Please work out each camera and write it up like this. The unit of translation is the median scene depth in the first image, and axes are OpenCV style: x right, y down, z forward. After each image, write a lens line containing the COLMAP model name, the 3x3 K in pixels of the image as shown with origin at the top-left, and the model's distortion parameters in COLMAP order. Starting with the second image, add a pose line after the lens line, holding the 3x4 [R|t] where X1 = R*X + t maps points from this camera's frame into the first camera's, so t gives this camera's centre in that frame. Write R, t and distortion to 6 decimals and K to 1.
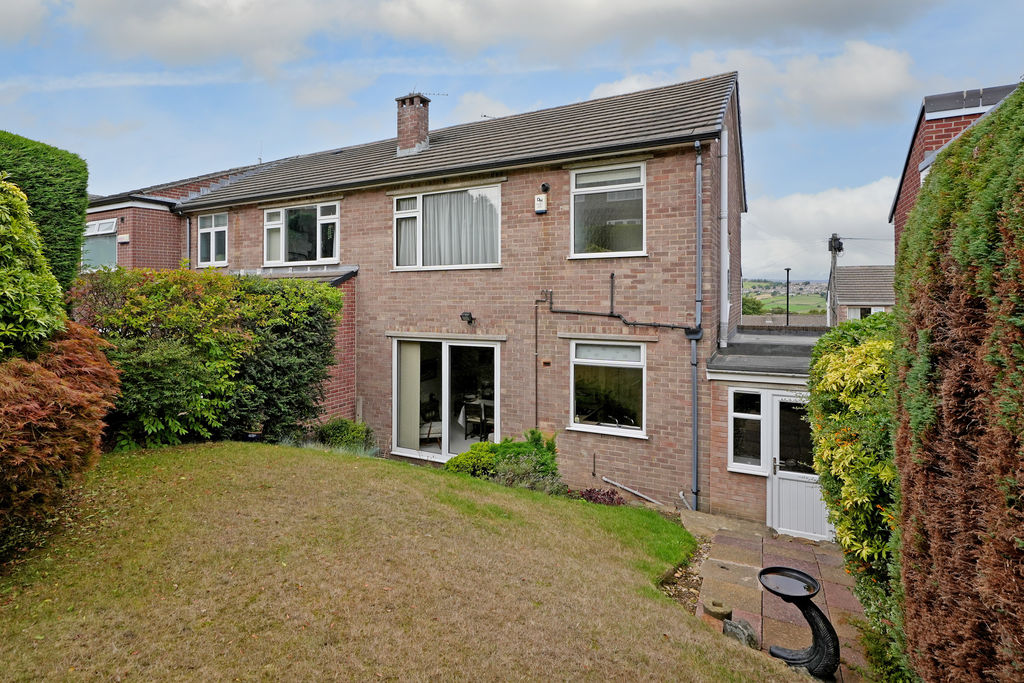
lens RADIAL K [[467.6, 0, 484.5], [0, 467.6, 308.4], [0, 0, 1]] dist [-0.005843, 0.001408]
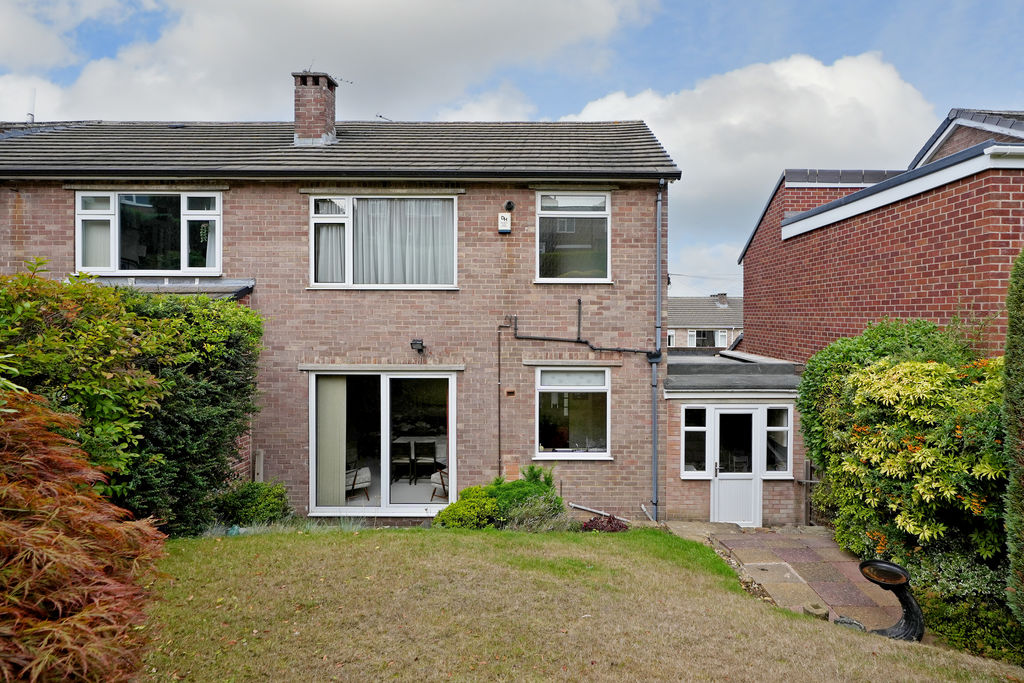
lens RADIAL K [[467.6, 0, 514.6], [0, 467.6, 335.4], [0, 0, 1]] dist [-0.005843, 0.001408]
pose [[0.897271, -0.008330, 0.441401, -0.281737], [0.004099, 0.999936, 0.010538, -0.008351], [-0.441461, -0.007647, 0.897248, 0.152587]]
